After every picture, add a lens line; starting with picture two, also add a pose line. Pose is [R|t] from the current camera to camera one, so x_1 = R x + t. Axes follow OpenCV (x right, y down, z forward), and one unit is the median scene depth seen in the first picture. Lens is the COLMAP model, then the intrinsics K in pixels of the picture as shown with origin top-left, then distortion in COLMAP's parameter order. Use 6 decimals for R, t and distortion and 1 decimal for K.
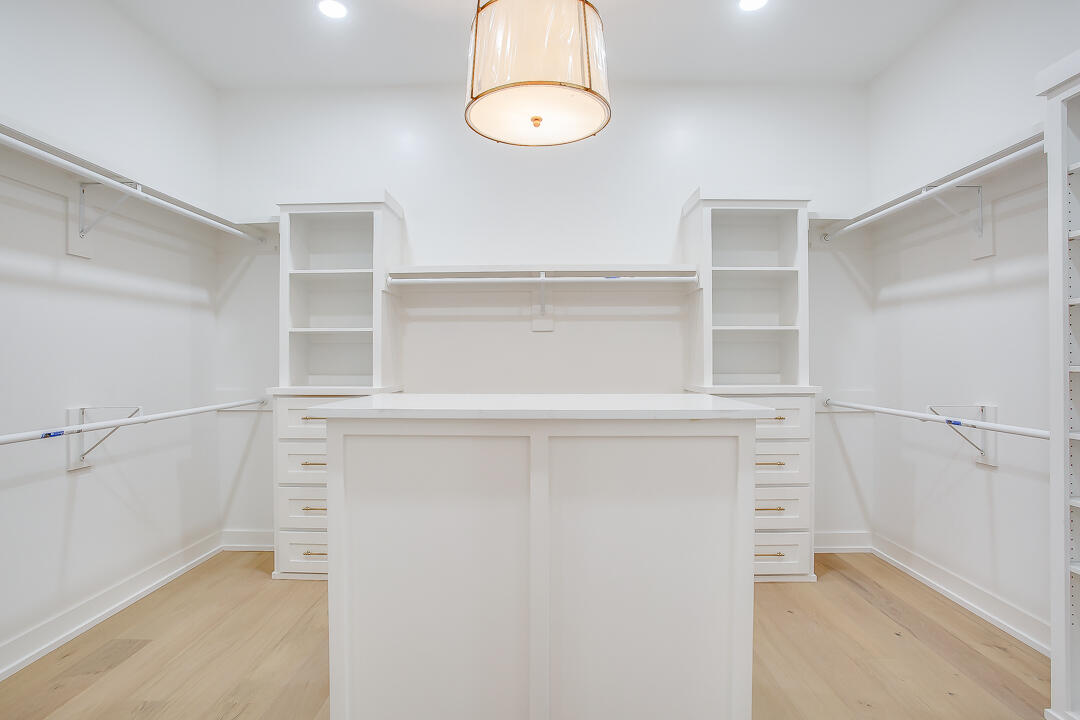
lens RADIAL K [[539.6, 0, 543.4], [0, 539.6, 345.6], [0, 0, 1]] dist [-0.038087, 0.000052]
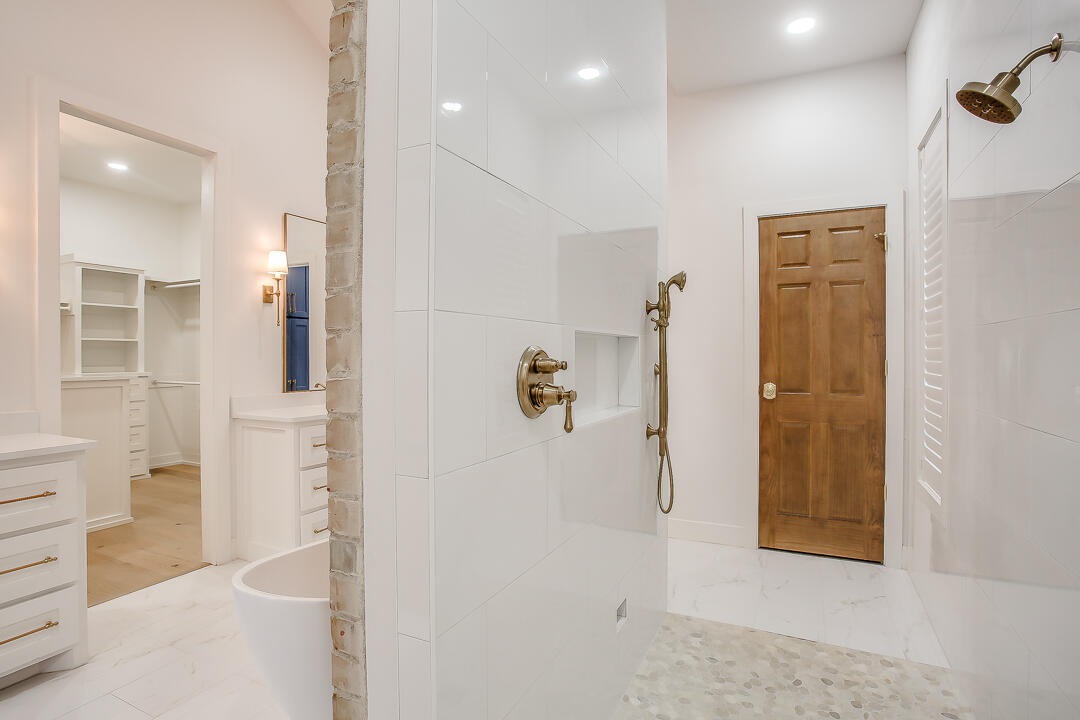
lens RADIAL K [[549.1, 0, 540.7], [0, 549.1, 359.8], [0, 0, 1]] dist [-0.036510, 0.023511]
pose [[0.430068, -0.006661, 0.902772, -0.579189], [-0.005528, 0.999935, 0.010011, 0.008115], [-0.902780, -0.009296, 0.430003, -0.994461]]
